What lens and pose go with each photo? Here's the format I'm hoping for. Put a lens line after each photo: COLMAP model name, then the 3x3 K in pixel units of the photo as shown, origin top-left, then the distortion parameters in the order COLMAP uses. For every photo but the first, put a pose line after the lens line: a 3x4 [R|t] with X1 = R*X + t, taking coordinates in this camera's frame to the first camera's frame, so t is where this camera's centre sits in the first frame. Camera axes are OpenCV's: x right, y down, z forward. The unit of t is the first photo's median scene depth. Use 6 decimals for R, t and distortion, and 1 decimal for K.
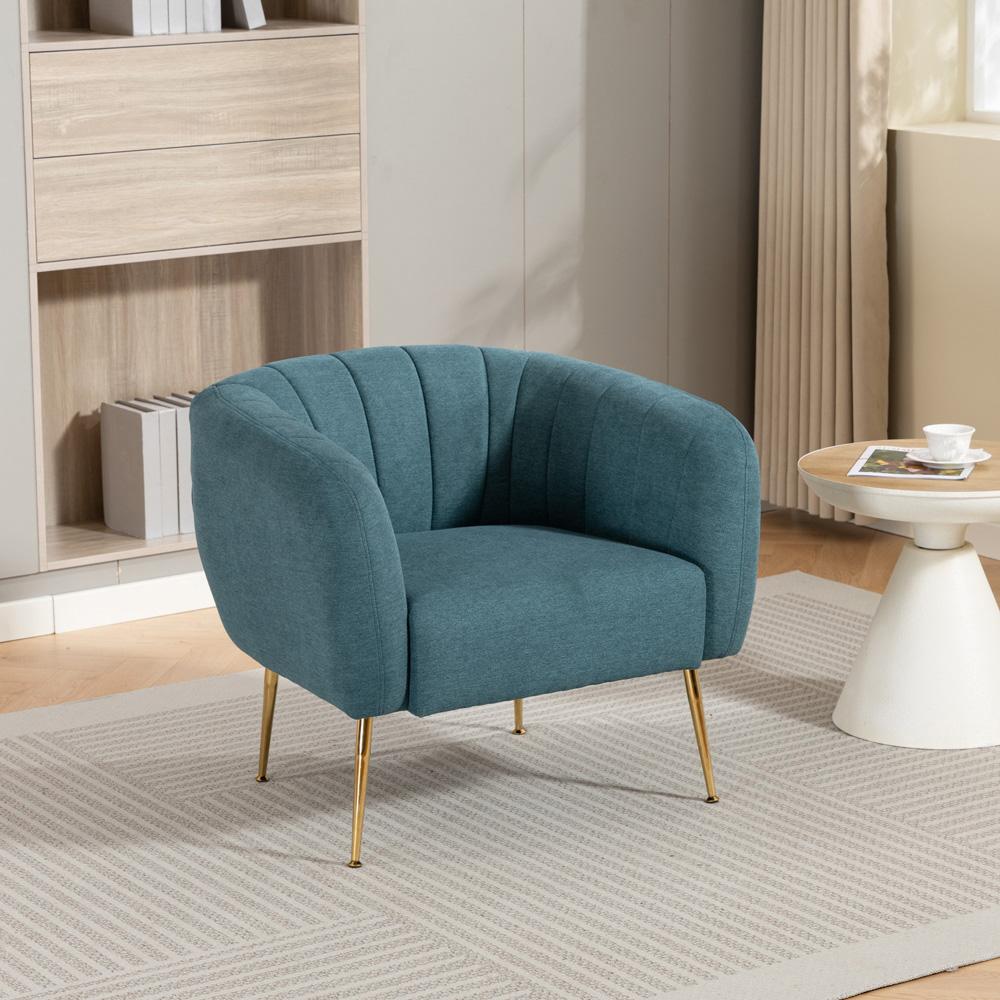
lens RADIAL K [[3134.8, 0, 481.6], [0, 3134.8, 492.5], [0, 0, 1]] dist [0.064159, 0.000000]
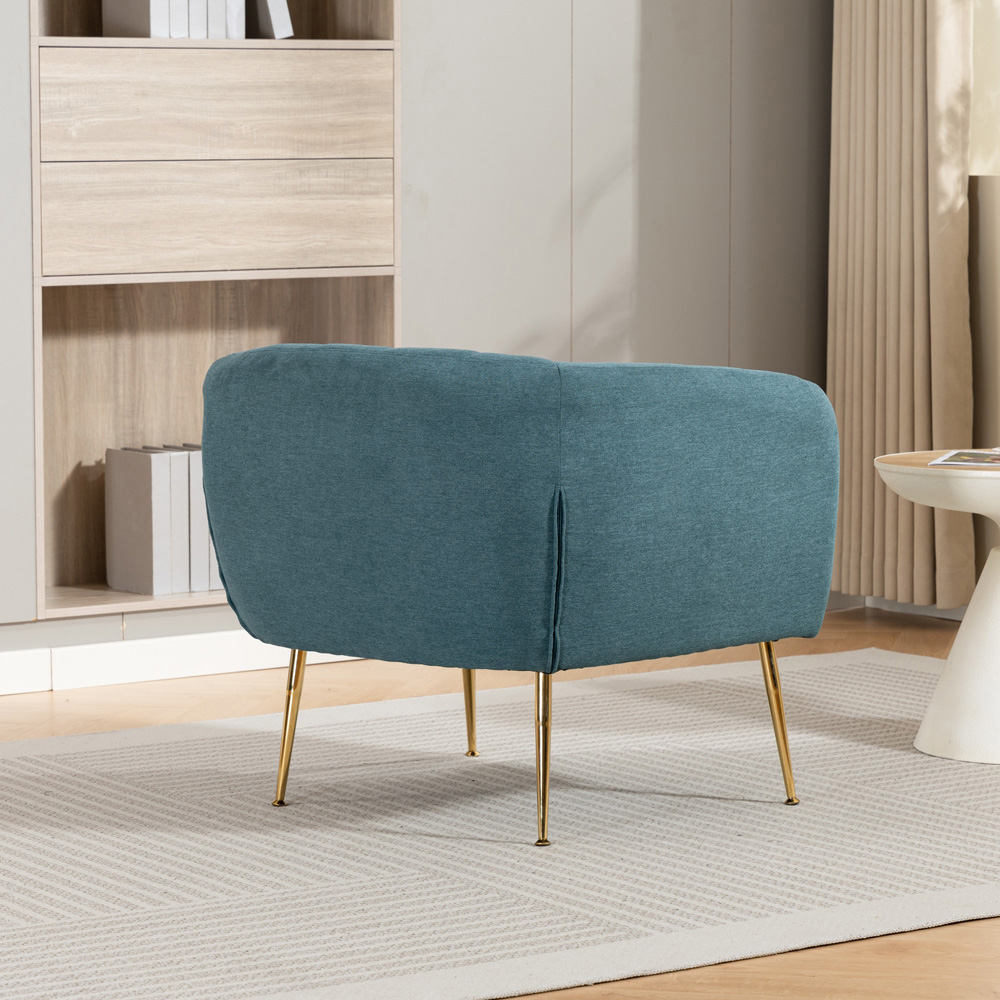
lens RADIAL K [[3656.7, 0, 504.2], [0, 3656.7, 498.1], [0, 0, 1]] dist [0.085050, 0.000000]
pose [[0.999982, 0.005779, 0.001703, -0.008900], [-0.005553, 0.993756, -0.111433, 0.119380], [-0.002336, 0.111422, 0.993770, -0.060067]]
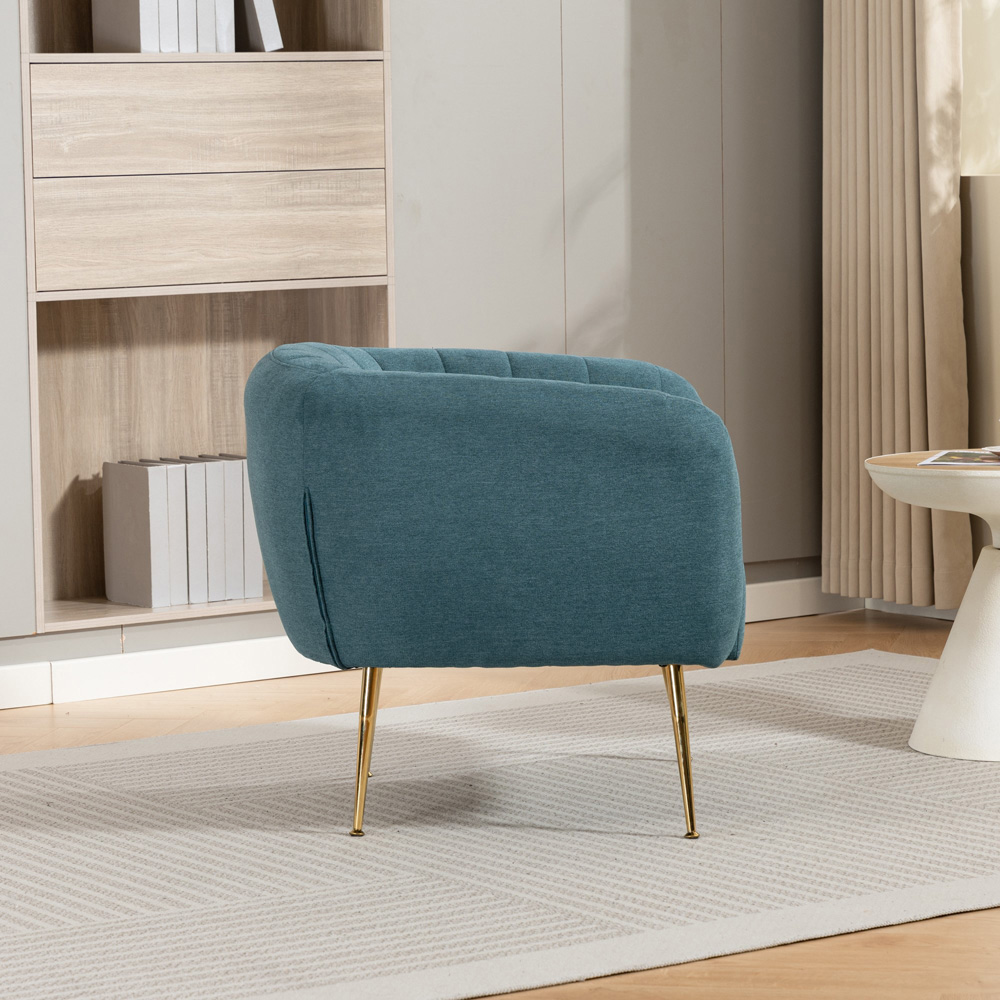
lens RADIAL K [[3732.0, 0, 500.9], [0, 3732.0, 501.6], [0, 0, 1]] dist [0.069235, 0.000000]
pose [[0.999947, -0.009816, -0.003256, -0.002615], [0.009383, 0.993486, -0.113565, 0.123972], [0.004349, 0.113528, 0.993525, -0.088346]]
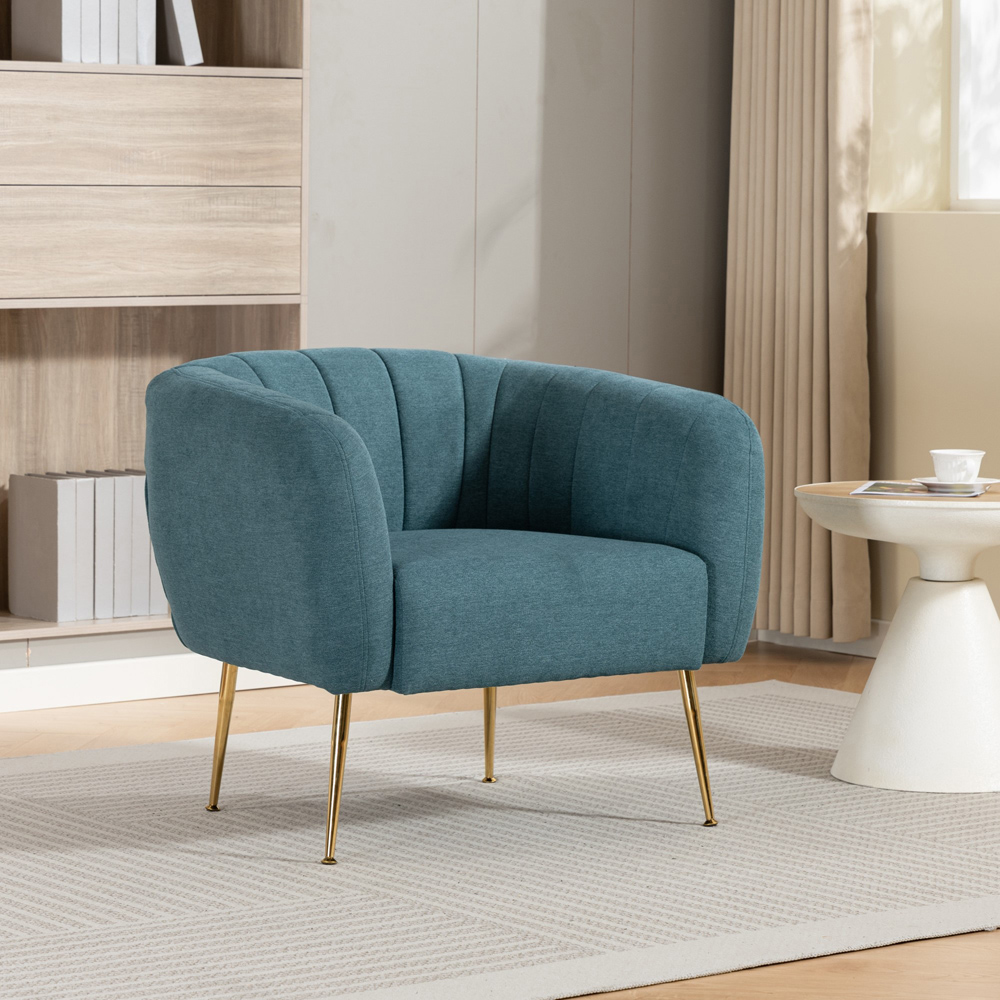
lens RADIAL K [[3683.0, 0, 493.6], [0, 3683.0, 502.4], [0, 0, 1]] dist [0.072536, 0.000000]
pose [[0.998550, 0.014463, 0.051858, -0.042966], [-0.007926, 0.992236, -0.124115, 0.127437], [-0.053251, 0.123524, 0.990912, -0.067765]]
